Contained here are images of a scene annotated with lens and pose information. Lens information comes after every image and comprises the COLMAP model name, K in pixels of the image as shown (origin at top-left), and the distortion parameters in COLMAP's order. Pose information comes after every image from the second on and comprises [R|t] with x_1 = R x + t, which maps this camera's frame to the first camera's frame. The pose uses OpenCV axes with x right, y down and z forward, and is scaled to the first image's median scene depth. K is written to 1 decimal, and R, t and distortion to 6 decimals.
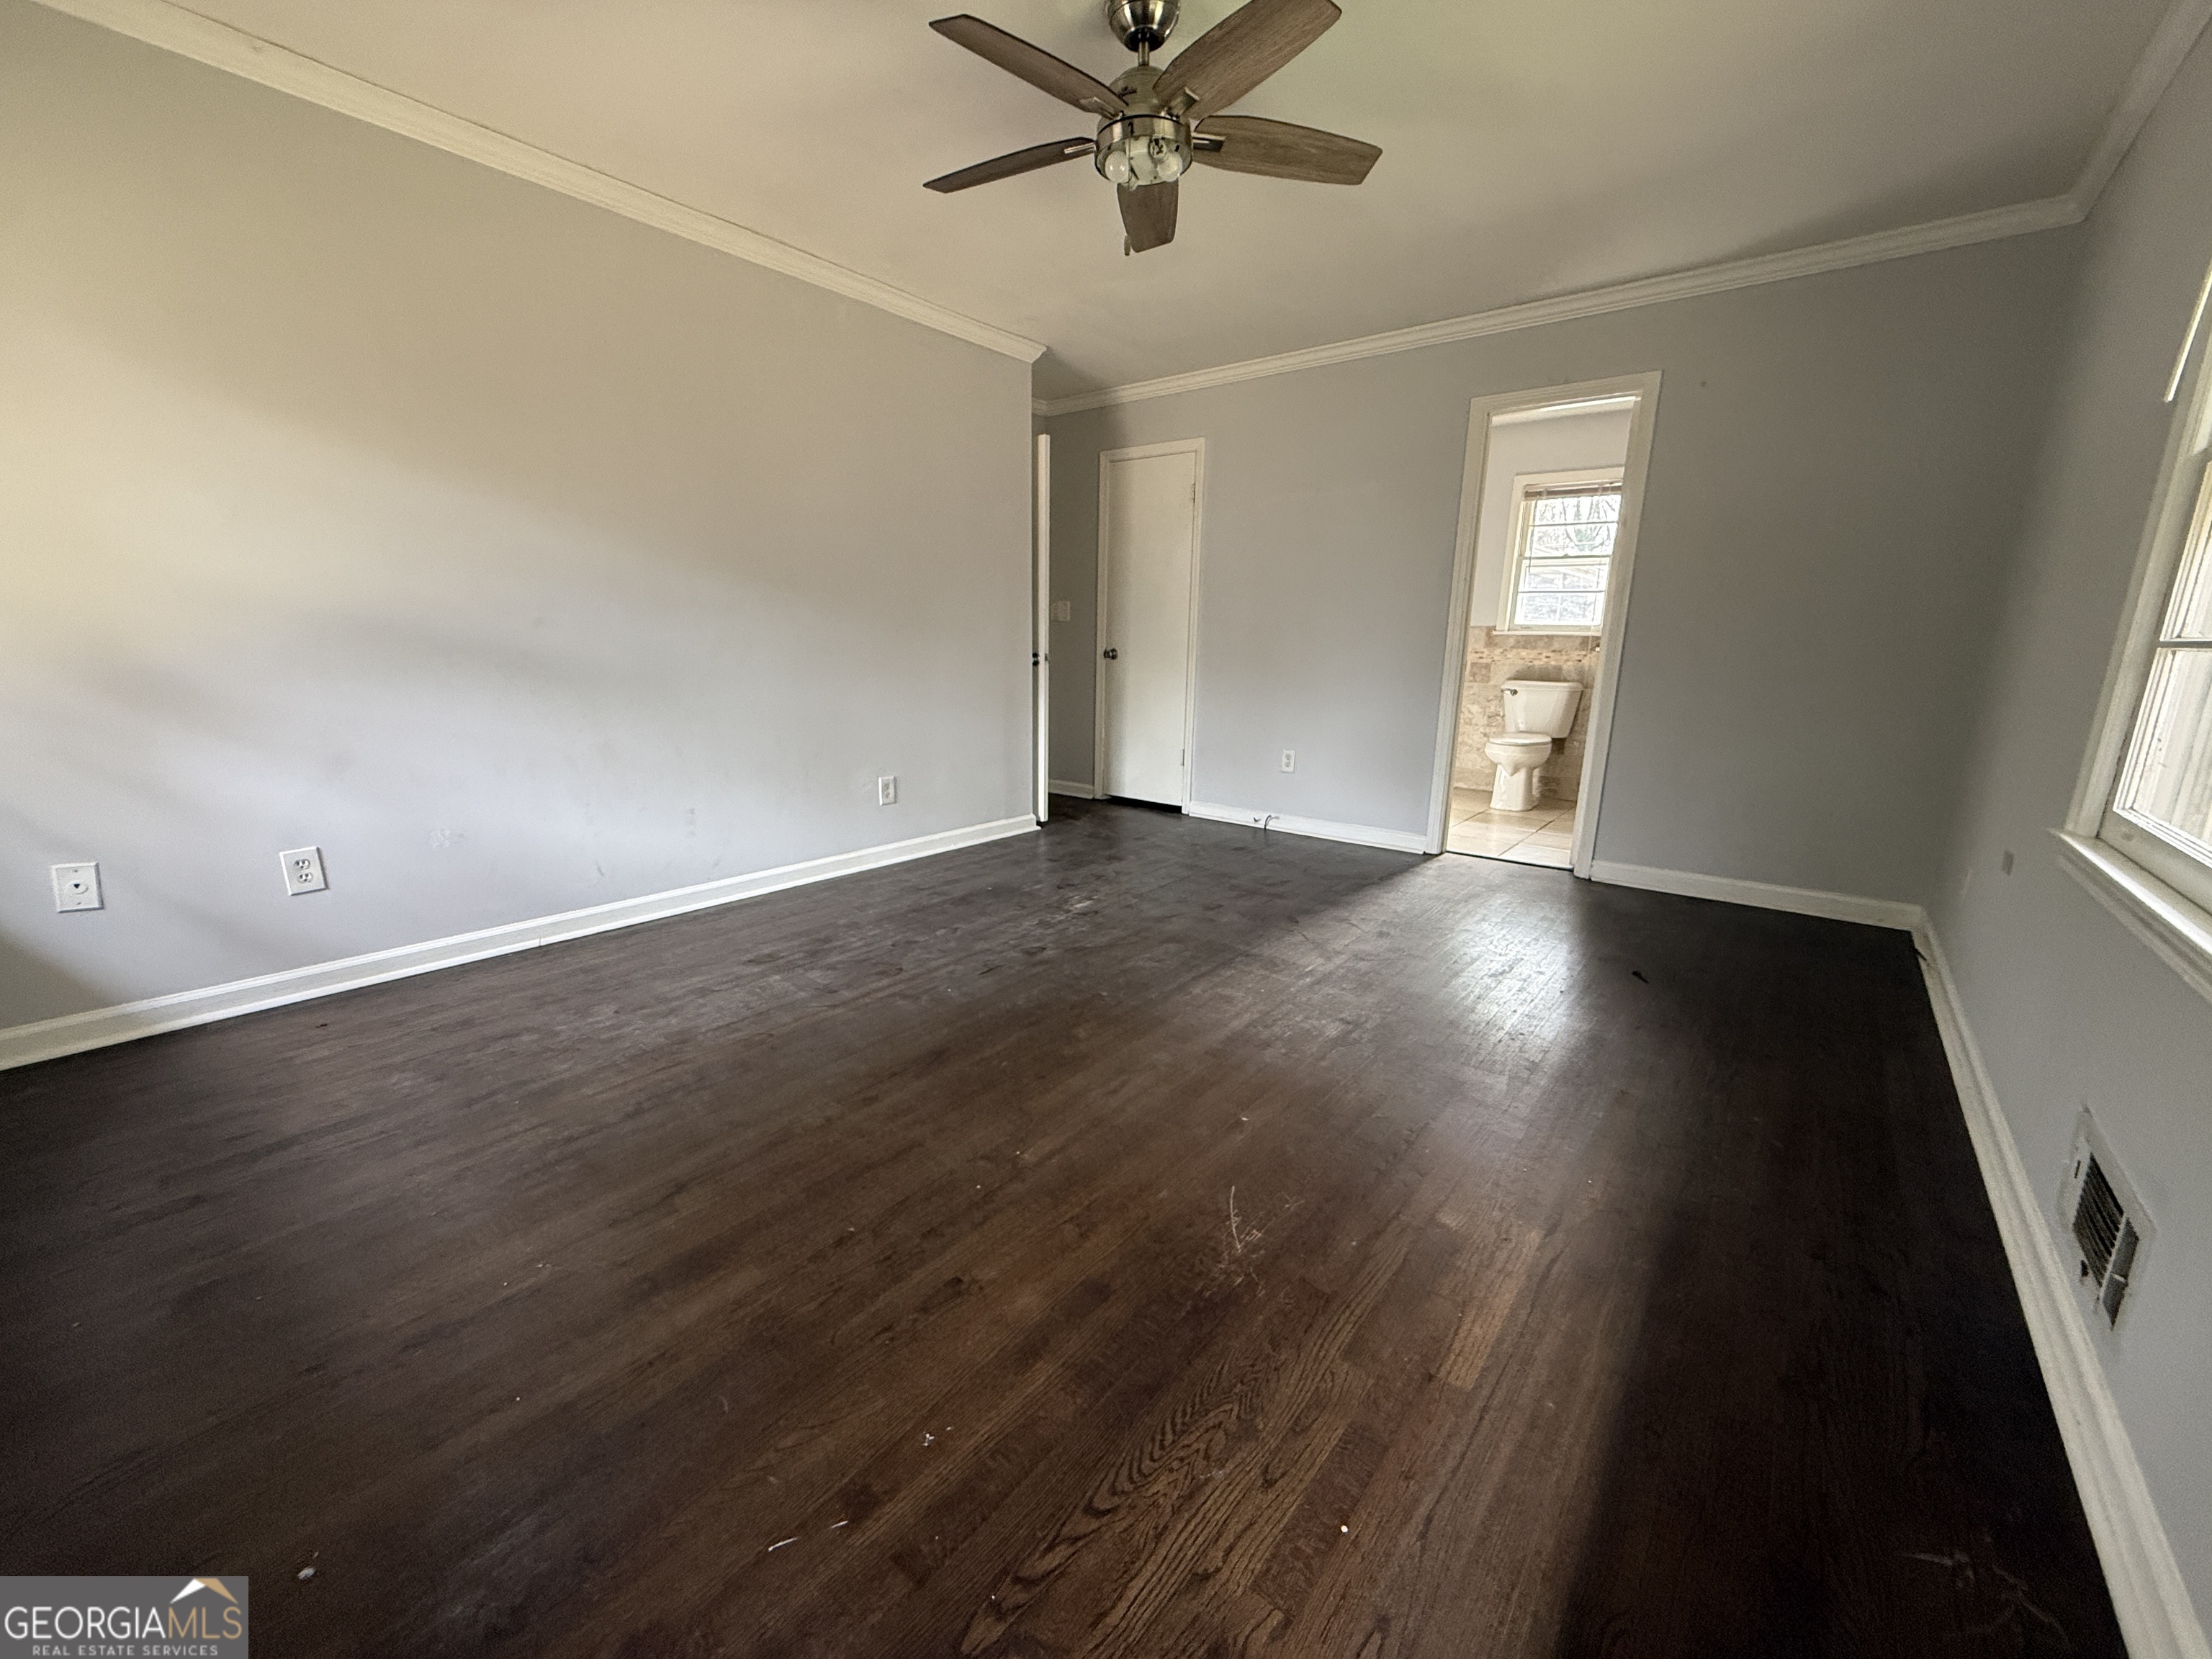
lens RADIAL K [[877.6, 0, 1114.4], [0, 877.6, 832.3], [0, 0, 1]] dist [-0.000366, 0.000183]
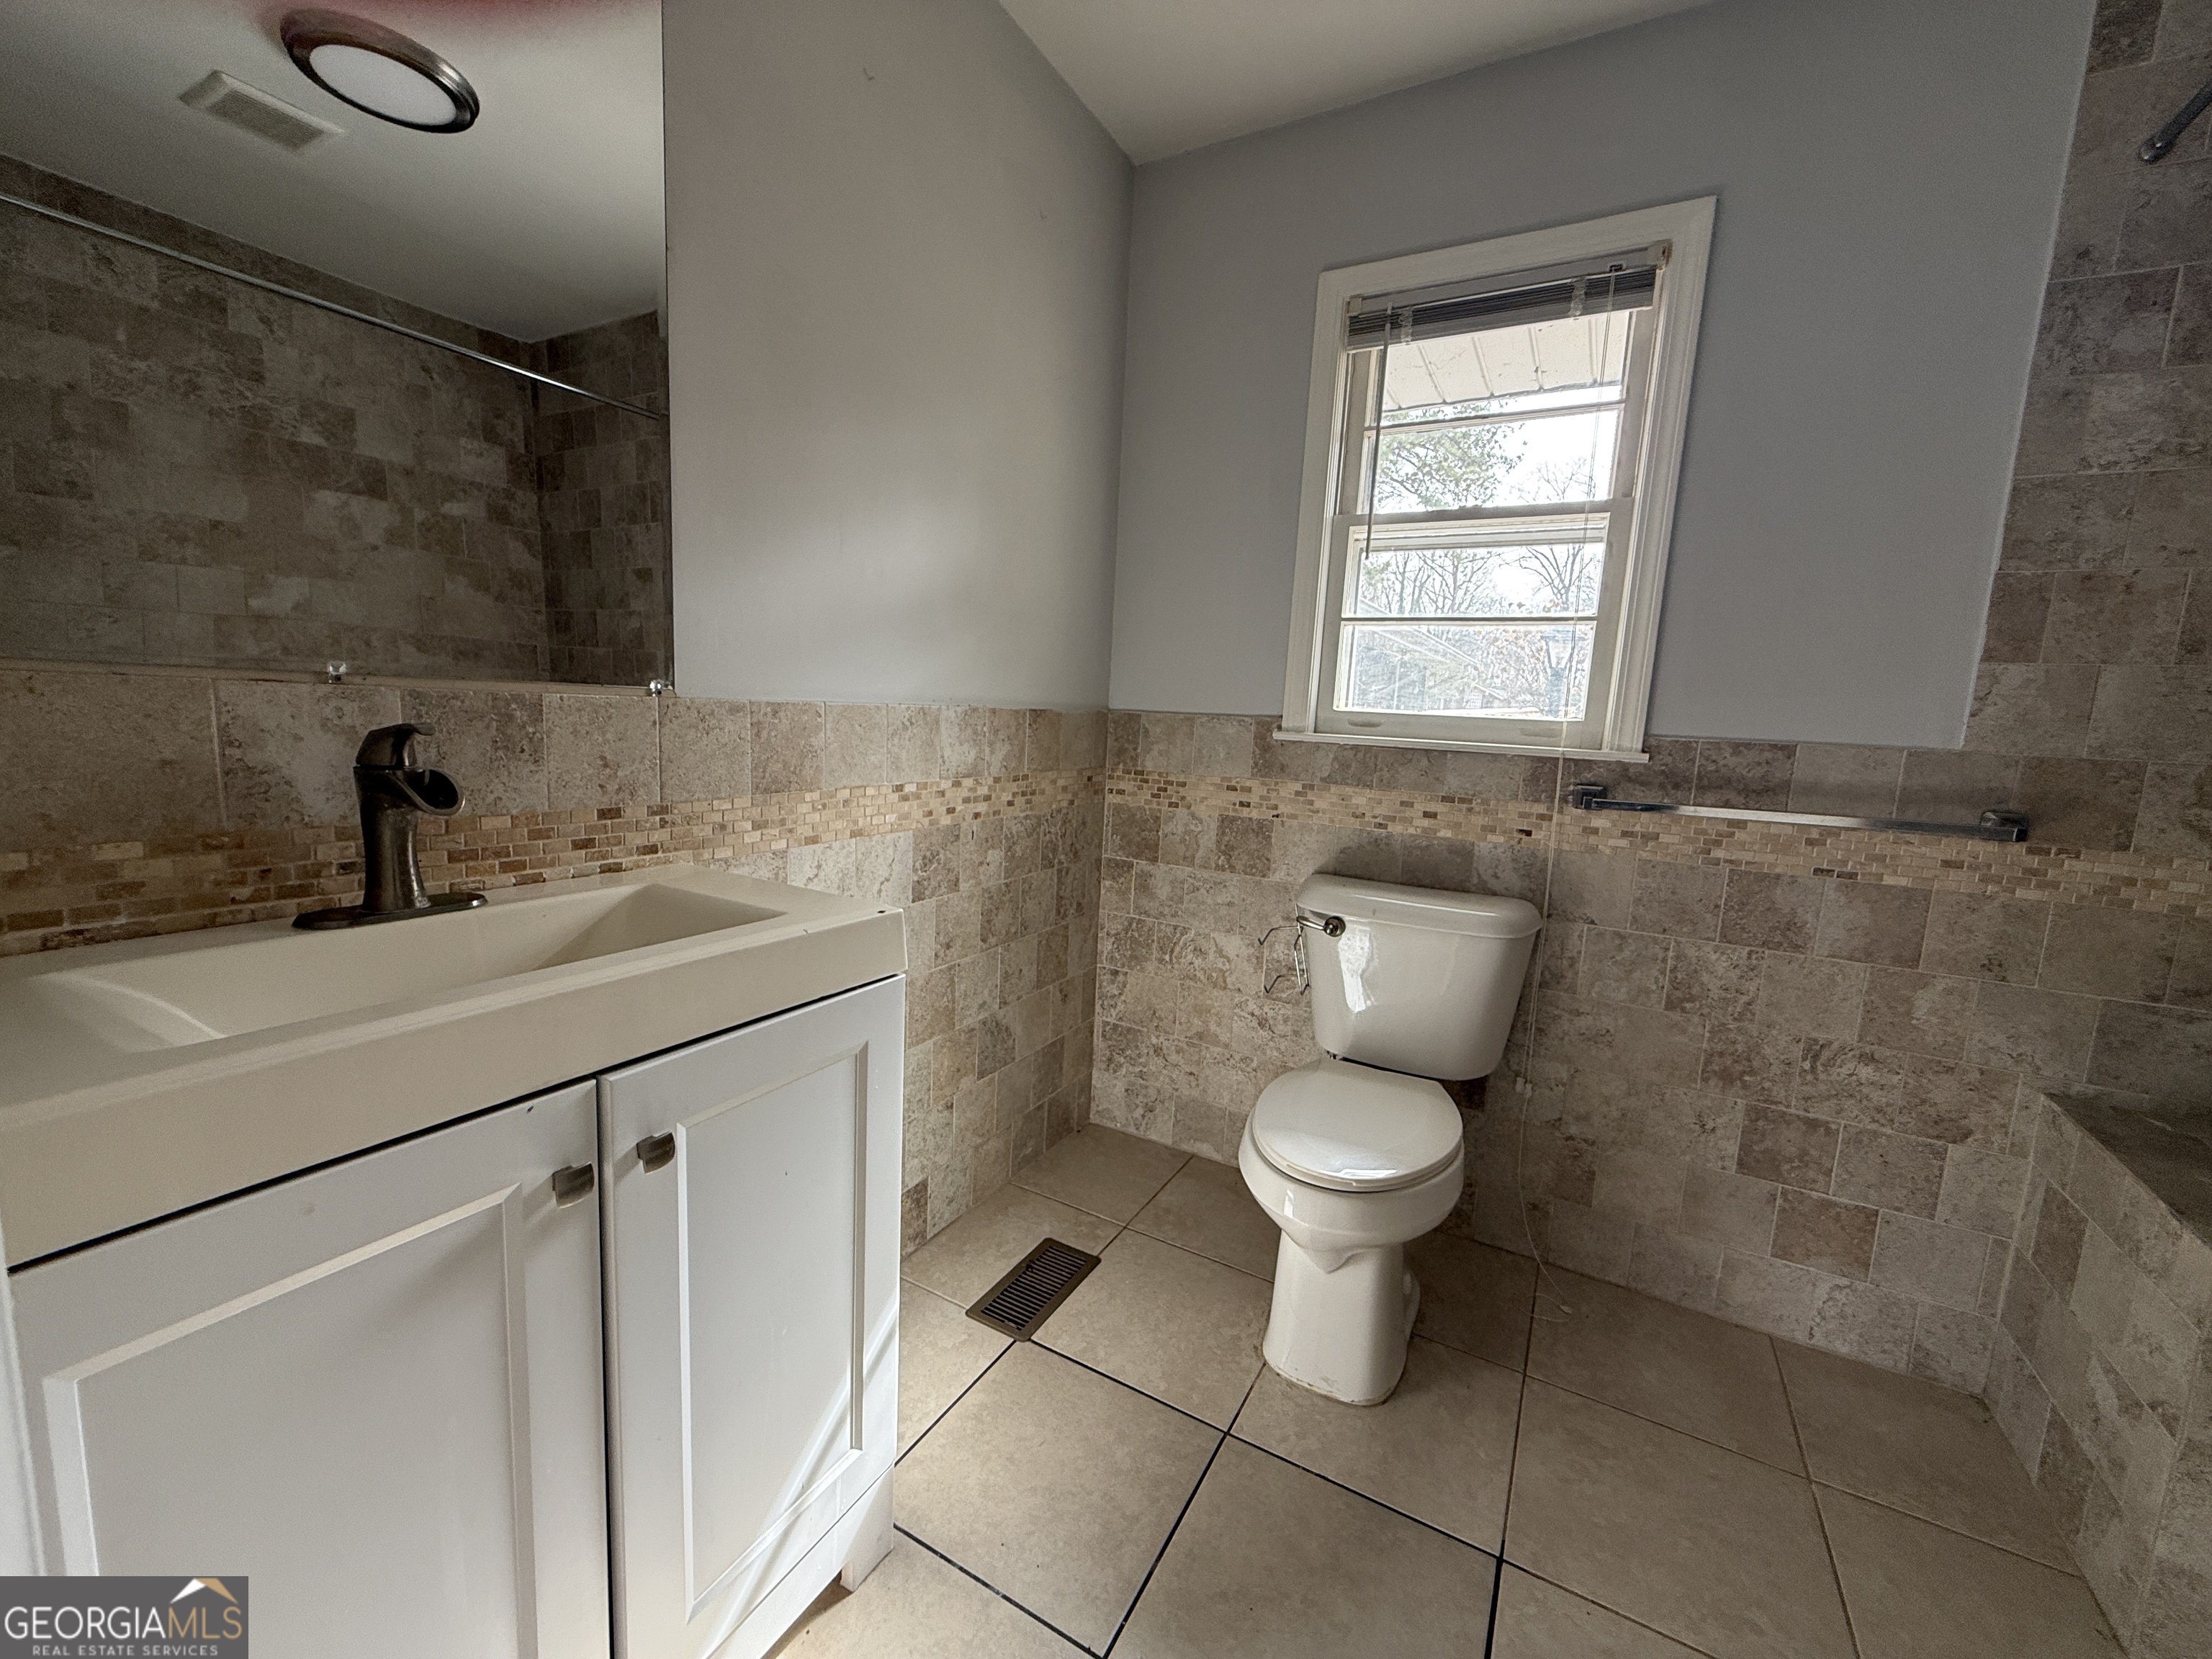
lens RADIAL K [[877.6, 0, 1104.4], [0, 877.6, 827.5], [0, 0, 1]] dist [-0.000366, 0.000183]
pose [[0.990092, 0.006245, 0.140281, 0.326311], [0.004952, 0.996836, -0.079327, -0.168814], [-0.140332, 0.079236, 0.986929, 0.691150]]
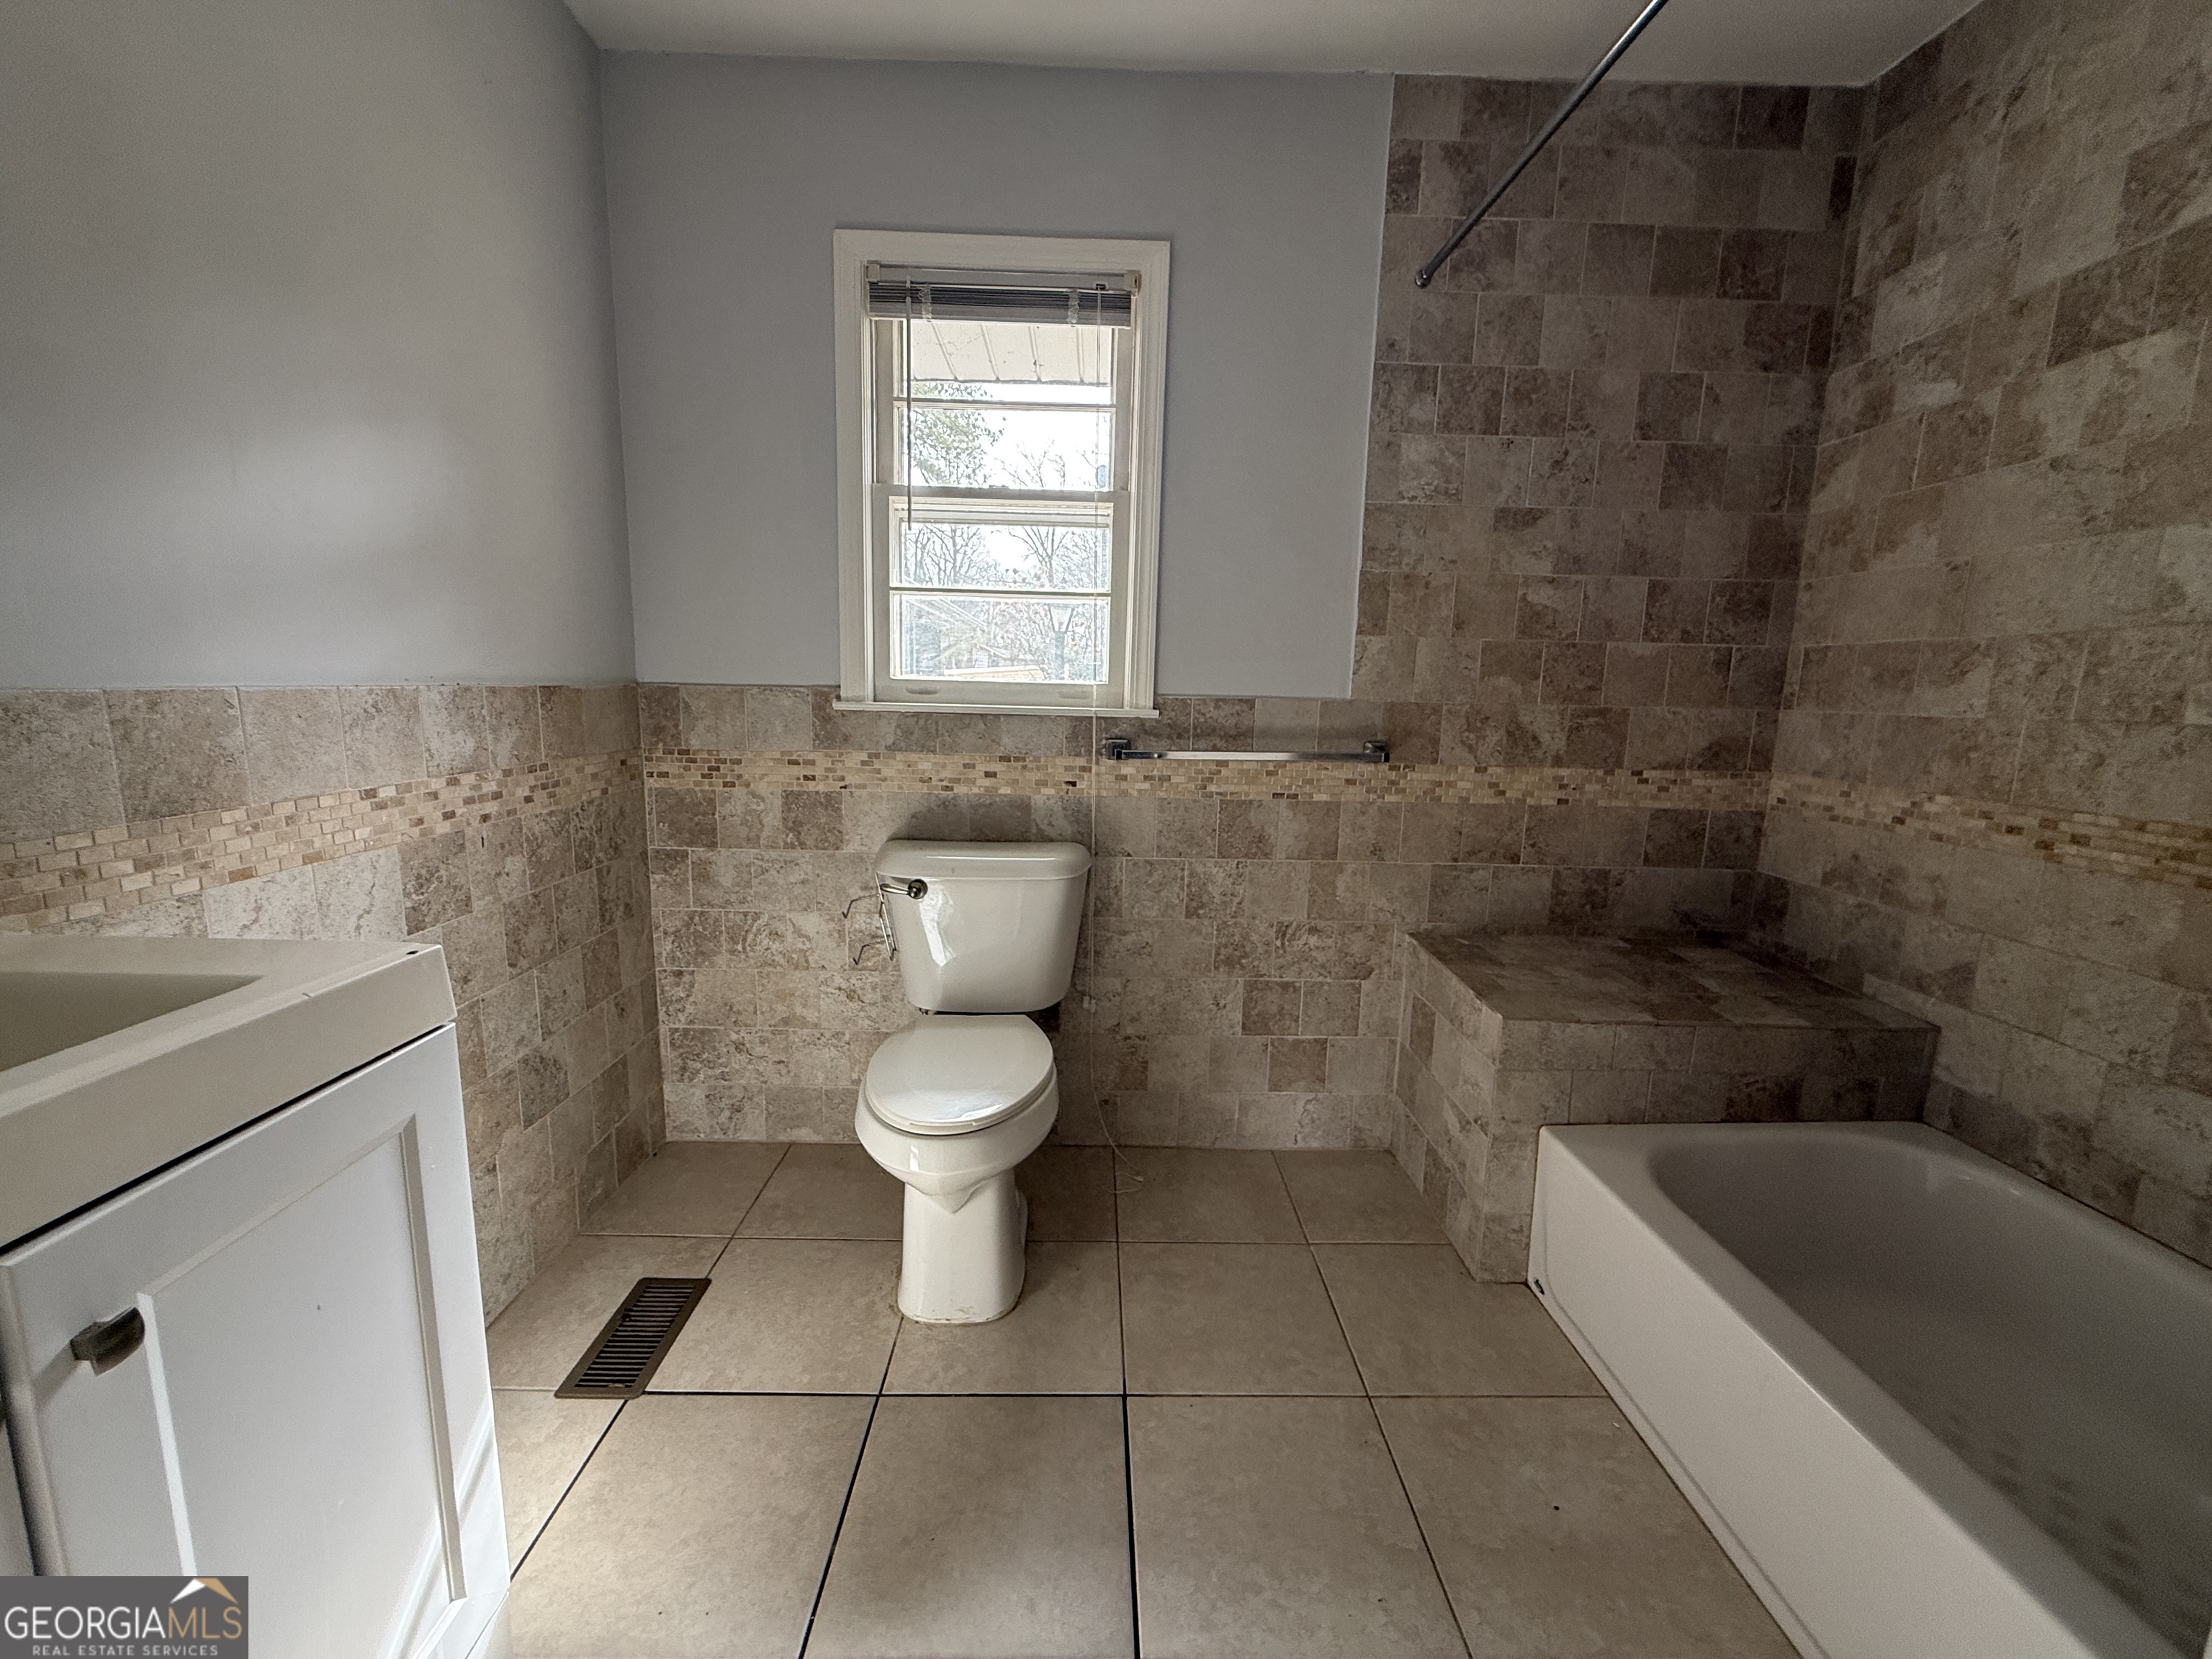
lens RADIAL K [[877.6, 0, 1102.0], [0, 877.6, 826.9], [0, 0, 1]] dist [-0.000366, 0.000183]
pose [[0.784464, -0.101575, 0.611800, 0.309370], [0.128985, 0.991646, -0.000747, -0.171838], [-0.606613, 0.079499, 0.791012, 0.691852]]
